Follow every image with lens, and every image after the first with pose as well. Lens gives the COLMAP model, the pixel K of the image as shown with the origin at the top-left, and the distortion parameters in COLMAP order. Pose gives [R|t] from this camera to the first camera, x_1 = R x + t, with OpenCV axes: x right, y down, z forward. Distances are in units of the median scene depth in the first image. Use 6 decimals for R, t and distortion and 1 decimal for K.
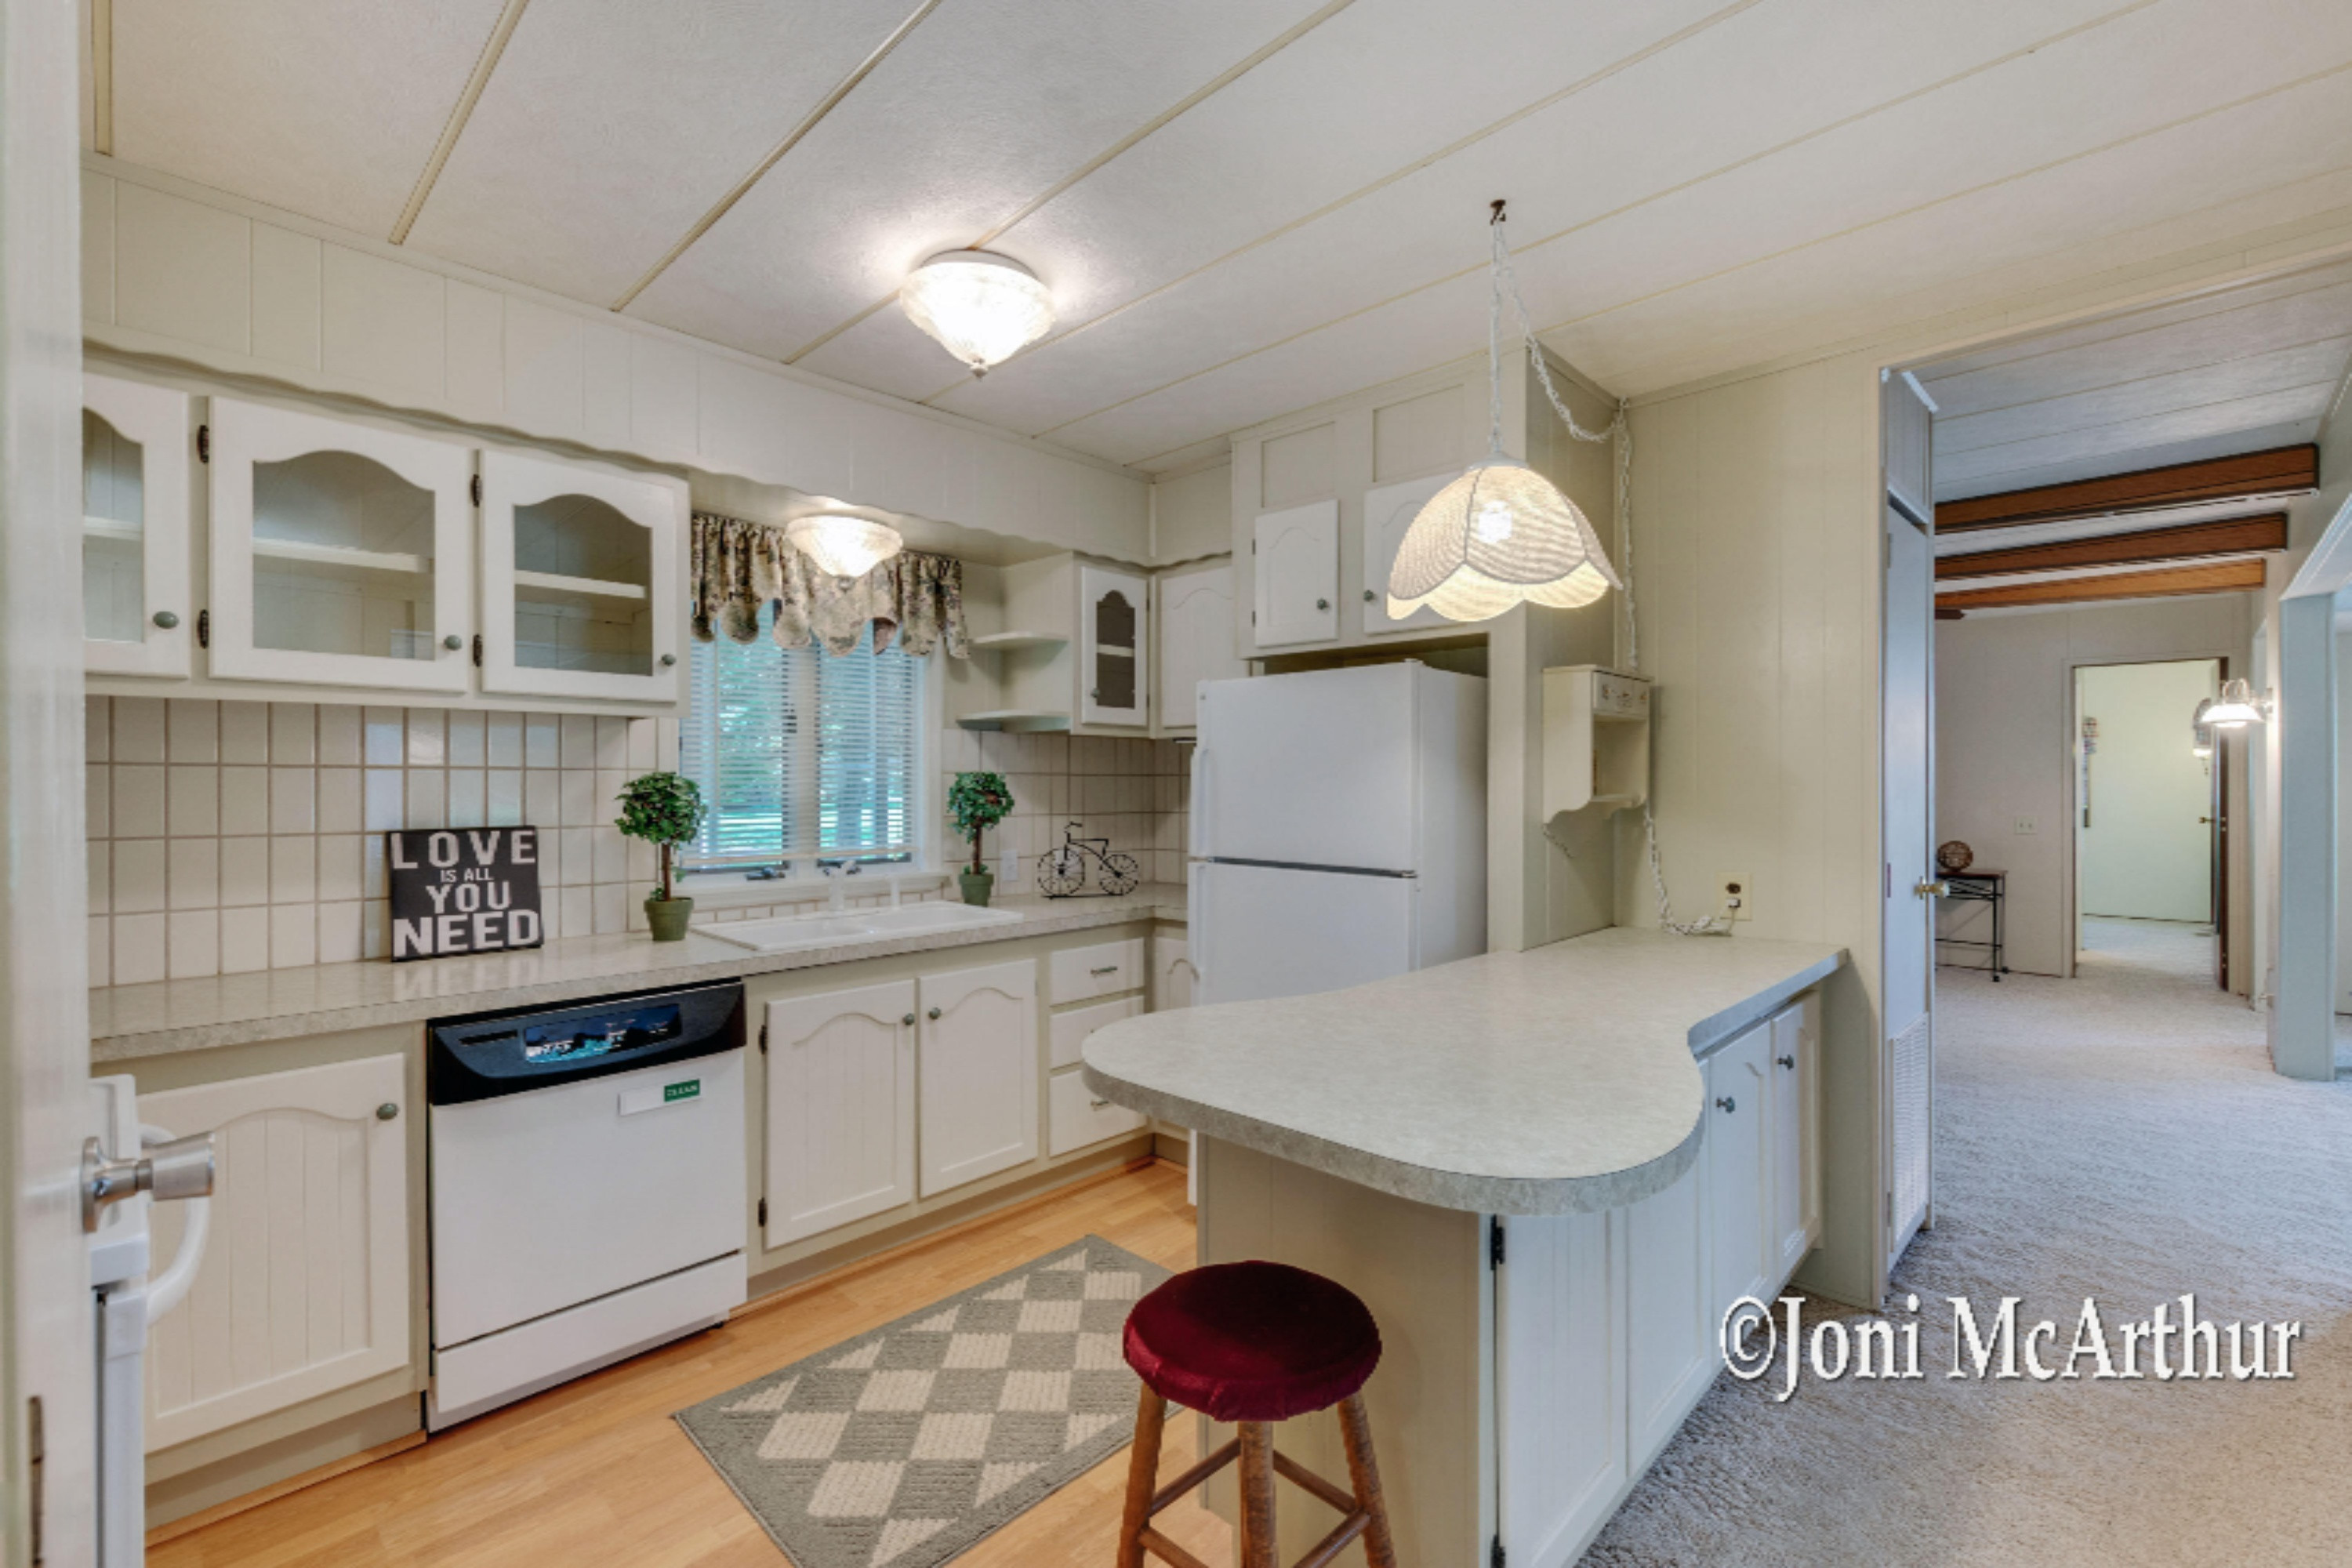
lens RADIAL K [[1010.3, 0, 1180.2], [0, 1010.3, 790.8], [0, 0, 1]] dist [0.000788, -0.000394]
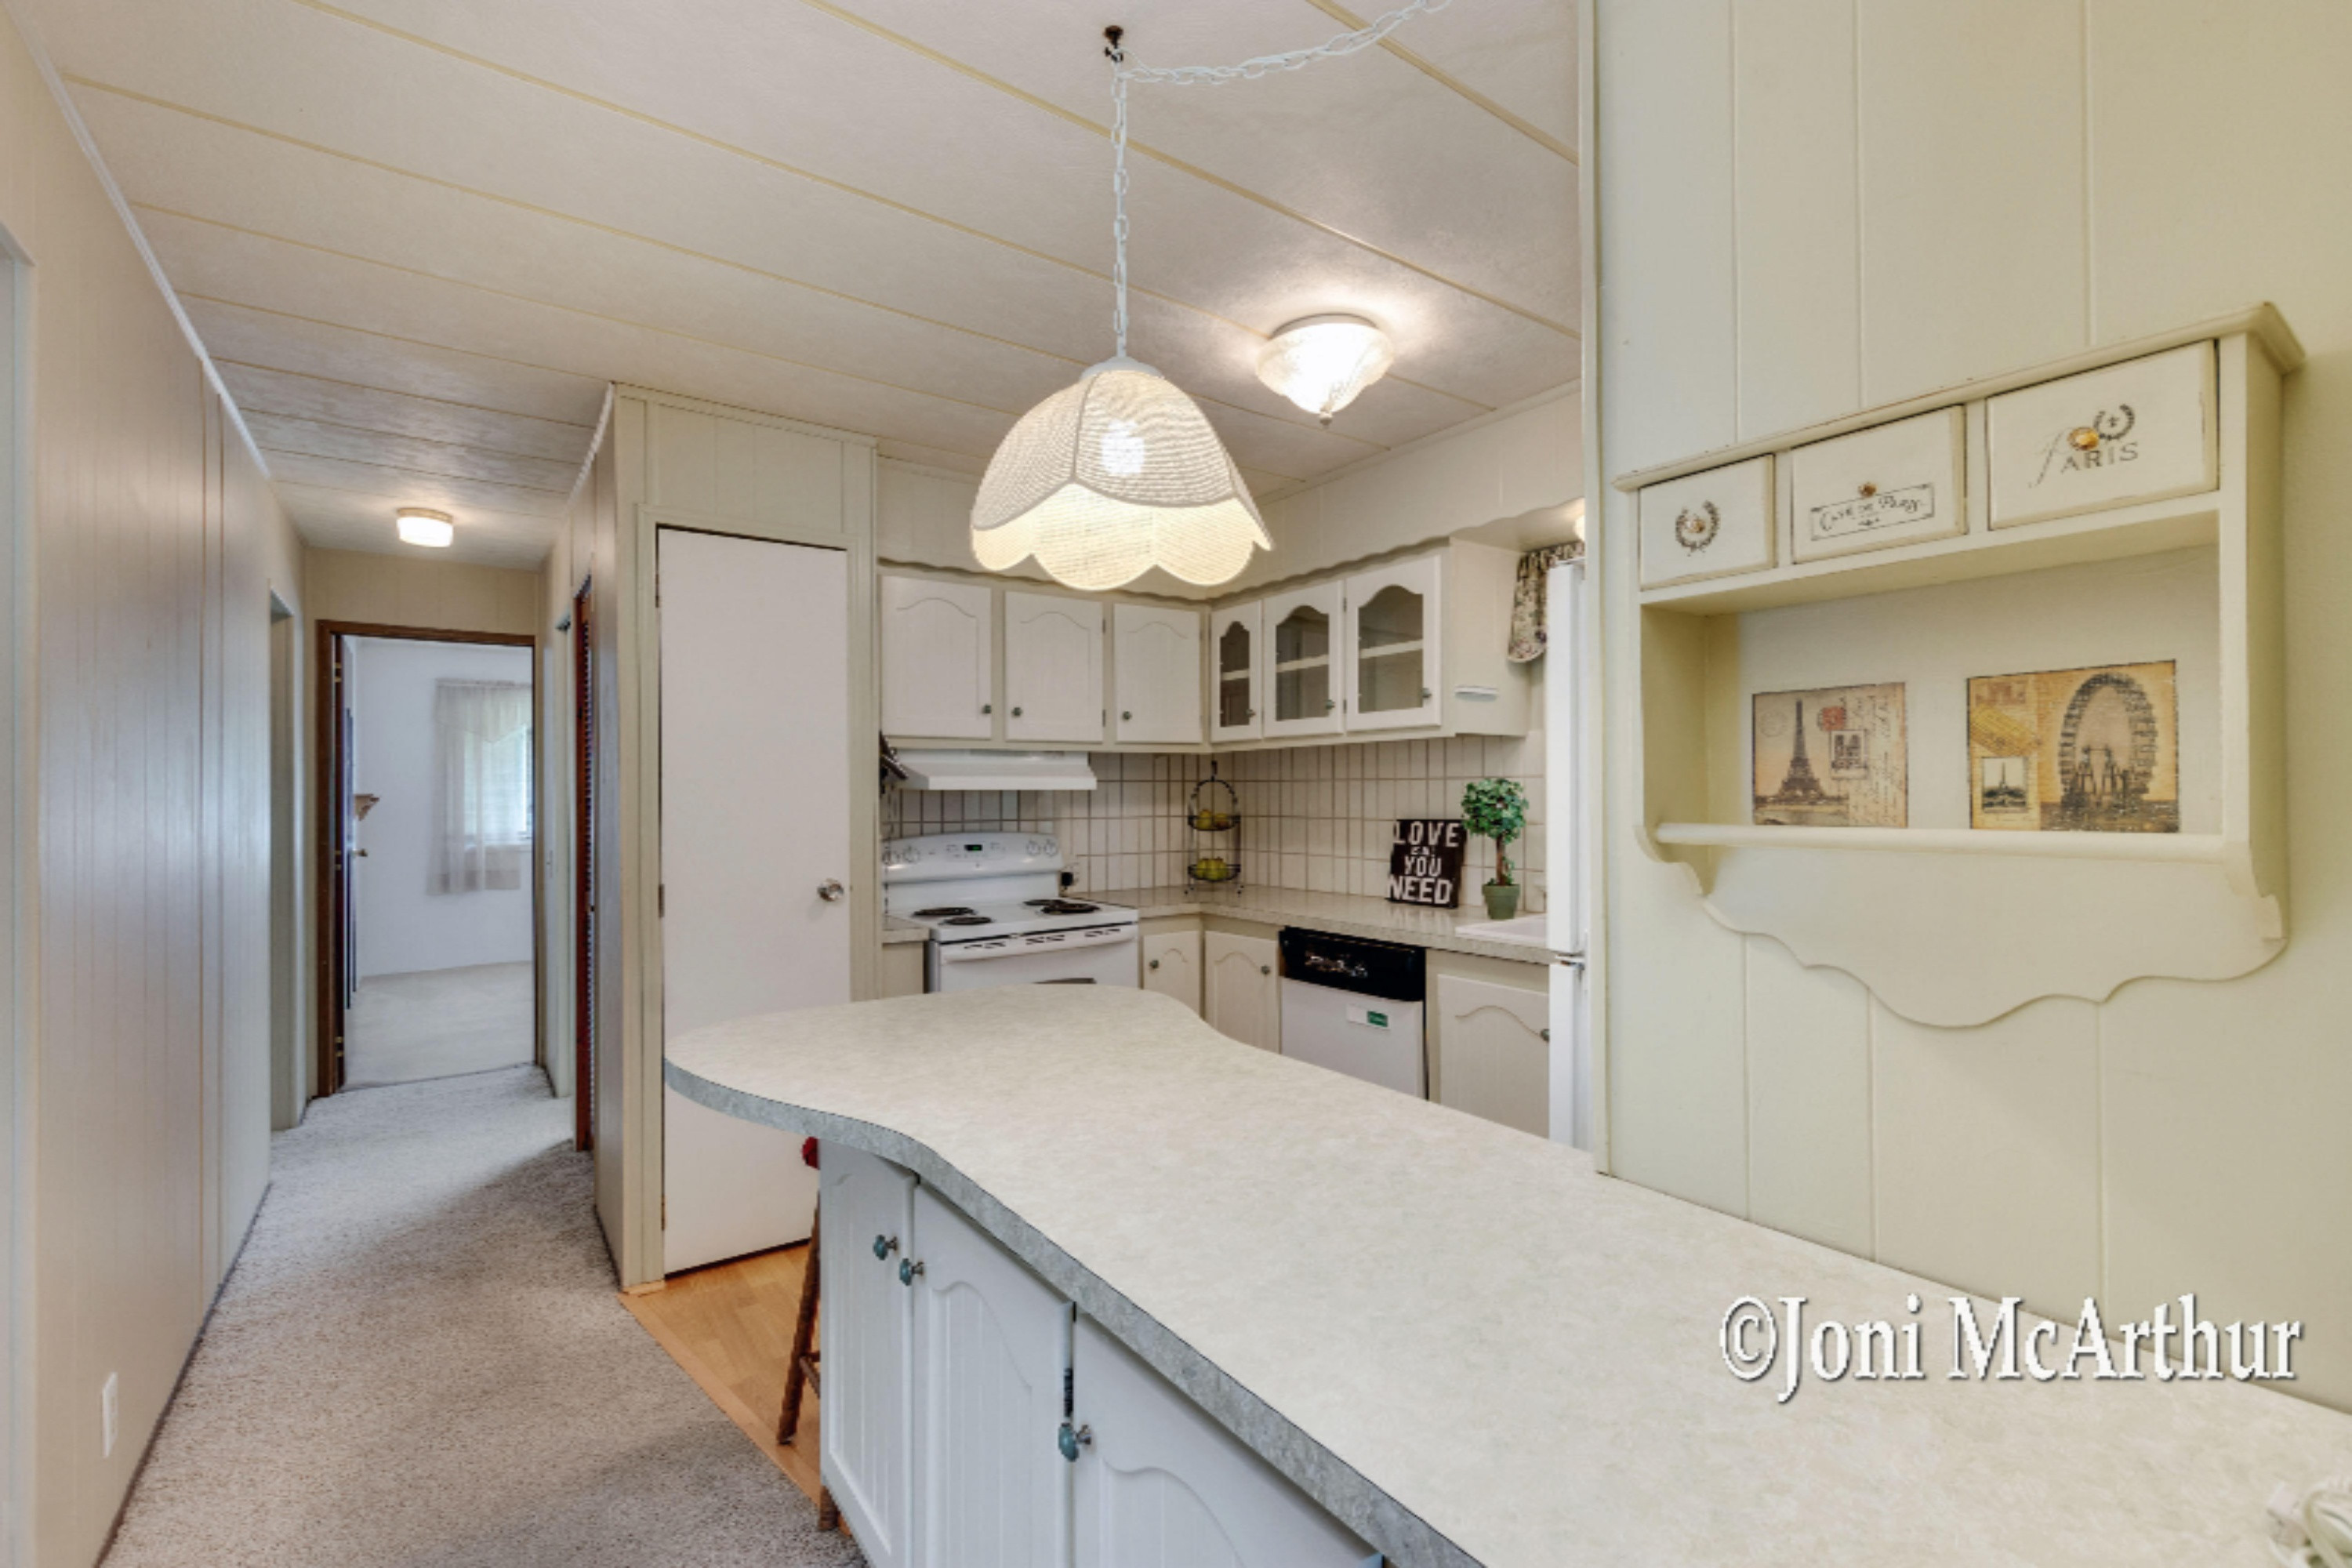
lens RADIAL K [[1010.3, 0, 1179.6], [0, 1010.3, 792.5], [0, 0, 1]] dist [0.000788, -0.000394]
pose [[-0.172182, 0.004123, -0.985057, 0.792474], [0.002370, 0.999990, 0.003772, -0.008656], [0.985062, -0.001685, -0.172190, 0.883299]]
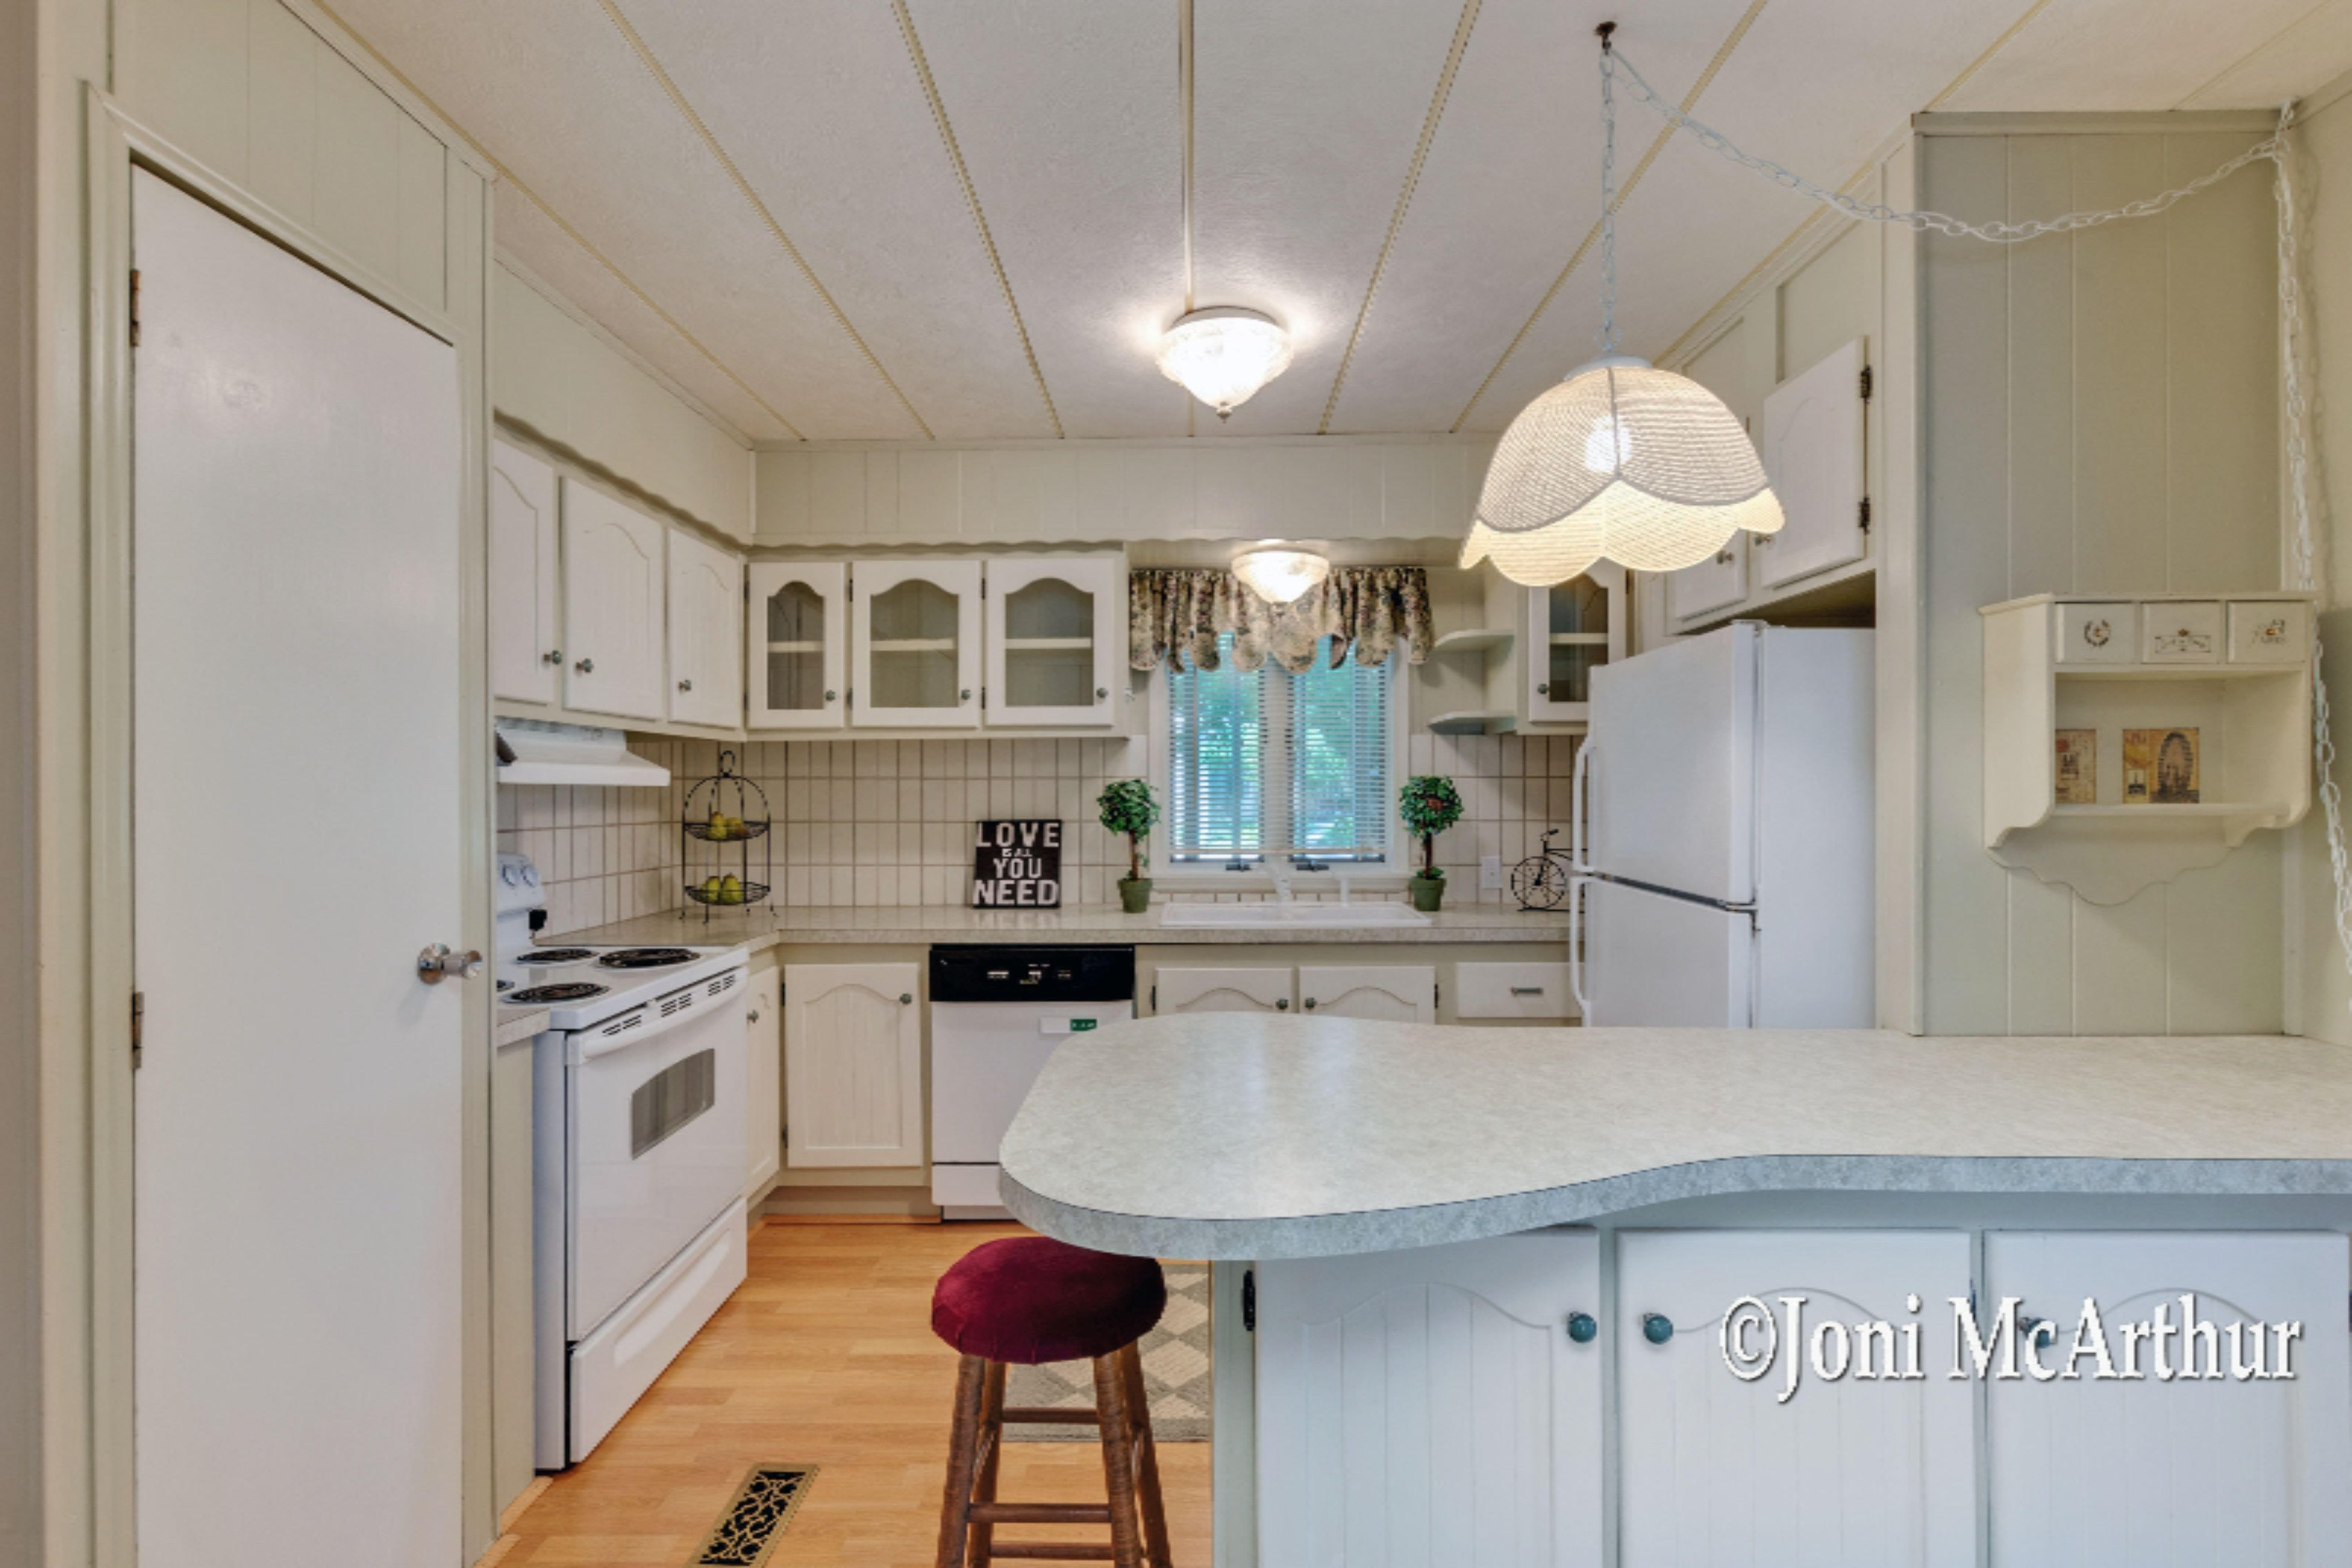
lens RADIAL K [[1010.3, 0, 1174.3], [0, 1010.3, 792.4], [0, 0, 1]] dist [0.000788, -0.000394]
pose [[0.680941, 0.000308, -0.732339, 0.487030], [-0.002664, 0.999994, -0.002056, 0.000210], [0.732334, 0.003351, 0.680938, 0.181415]]
